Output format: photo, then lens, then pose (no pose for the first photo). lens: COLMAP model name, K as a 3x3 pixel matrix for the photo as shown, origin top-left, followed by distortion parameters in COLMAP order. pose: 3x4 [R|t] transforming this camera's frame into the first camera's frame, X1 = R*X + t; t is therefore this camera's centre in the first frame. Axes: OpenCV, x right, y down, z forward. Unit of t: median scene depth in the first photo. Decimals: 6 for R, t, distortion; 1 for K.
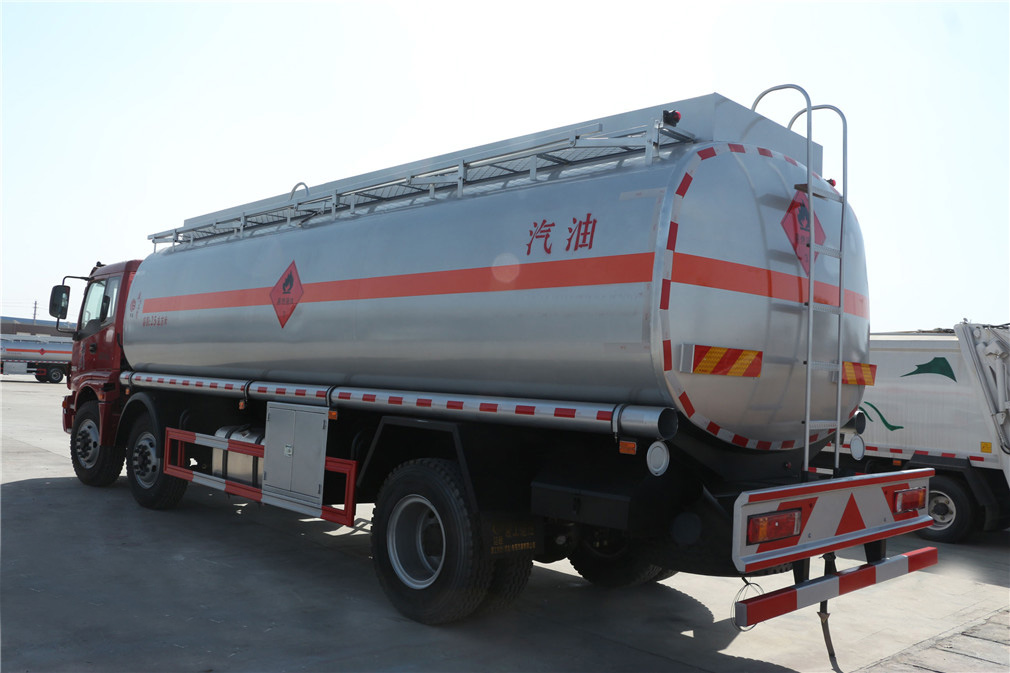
lens RADIAL K [[874.8, 0, 505.0], [0, 874.8, 336.5], [0, 0, 1]] dist [-0.171560, 0.002767]
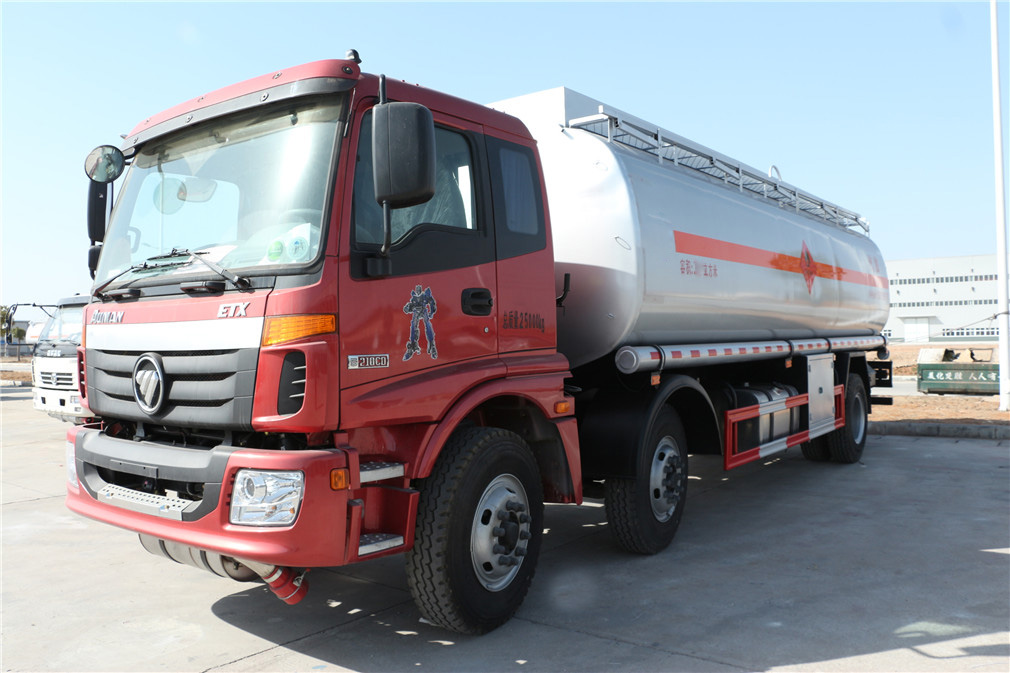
lens RADIAL K [[832.0, 0, 505.0], [0, 832.0, 336.5], [0, 0, 1]] dist [-0.156386, -0.000302]
pose [[-0.142166, -0.049364, 0.988611, -1.719356], [-0.048832, 0.997889, 0.042805, 0.025834], [-0.988638, -0.042191, -0.144277, 2.031585]]
